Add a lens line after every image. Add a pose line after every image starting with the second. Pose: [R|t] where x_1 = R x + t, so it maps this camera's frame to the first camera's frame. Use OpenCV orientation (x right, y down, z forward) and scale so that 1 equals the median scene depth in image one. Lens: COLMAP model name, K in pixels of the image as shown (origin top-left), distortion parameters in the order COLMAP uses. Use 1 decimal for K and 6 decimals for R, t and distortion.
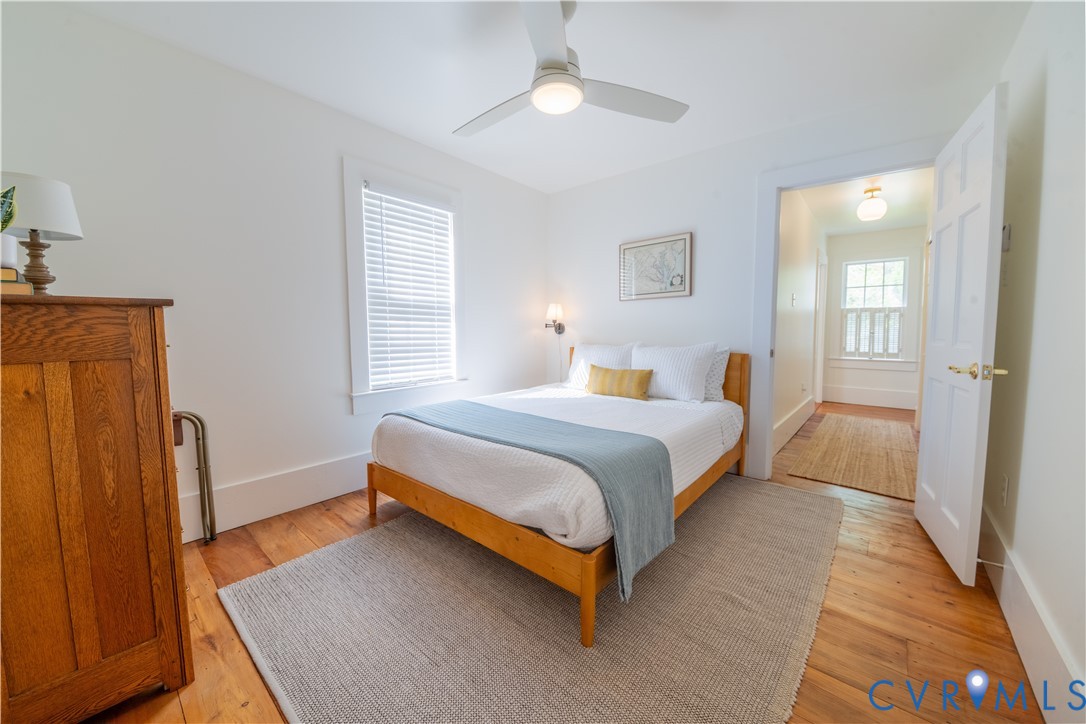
lens RADIAL K [[397.1, 0, 545.8], [0, 397.1, 358.6], [0, 0, 1]] dist [0.000850, -0.009245]
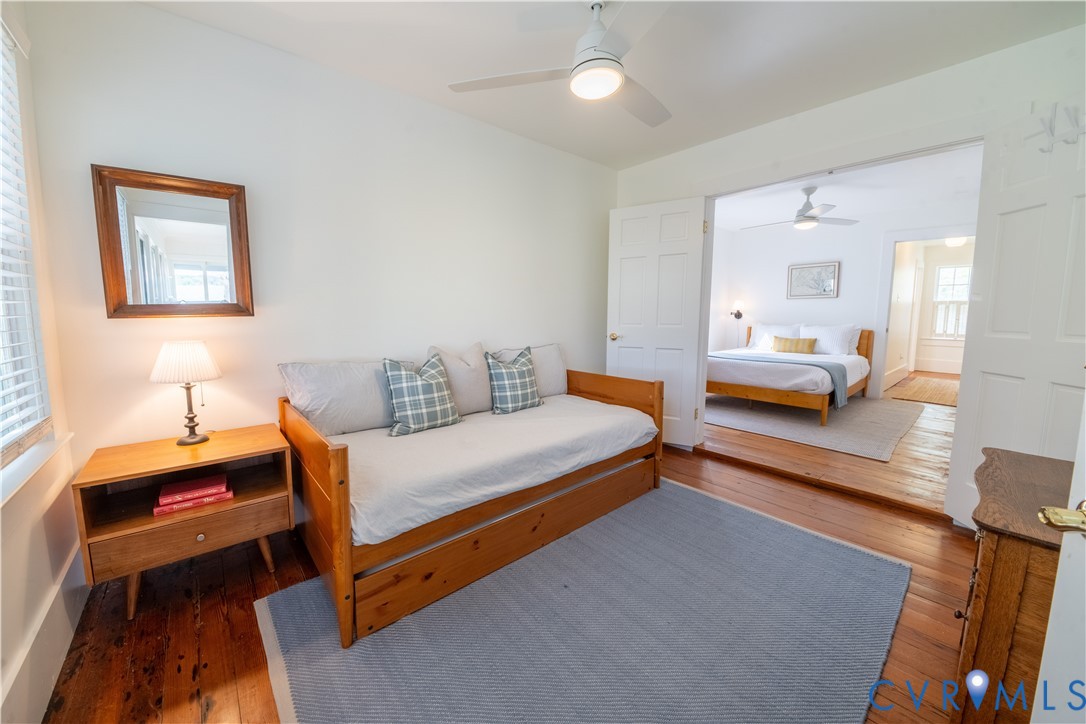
lens RADIAL K [[409.8, 0, 543.0], [0, 409.8, 362.0], [0, 0, 1]] dist [0.000329, -0.010009]
pose [[0.991310, 0.020973, -0.129865, -0.744698], [-0.014862, 0.998744, 0.047845, 0.064923], [0.130705, -0.045500, 0.990377, -1.062809]]
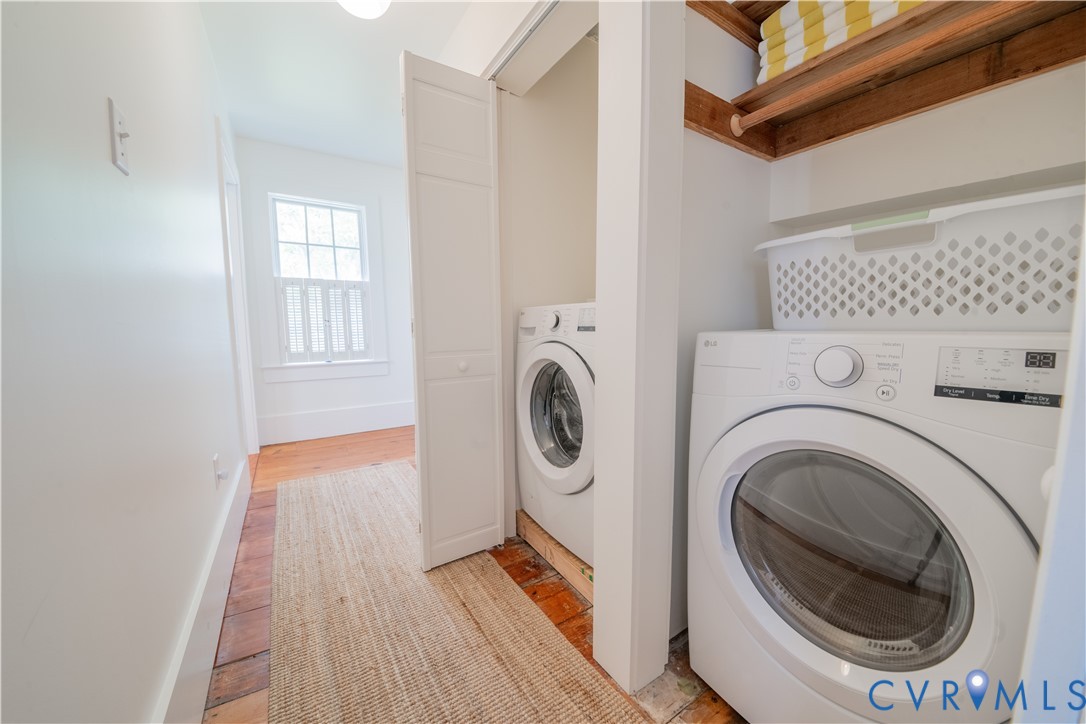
lens RADIAL K [[397.1, 0, 545.8], [0, 397.1, 358.6], [0, 0, 1]] dist [0.000850, -0.009245]
pose [[0.272159, -0.089147, 0.958114, 0.613083], [0.067662, 0.995008, 0.073360, -0.053897], [-0.959870, 0.044863, 0.276832, 0.970919]]
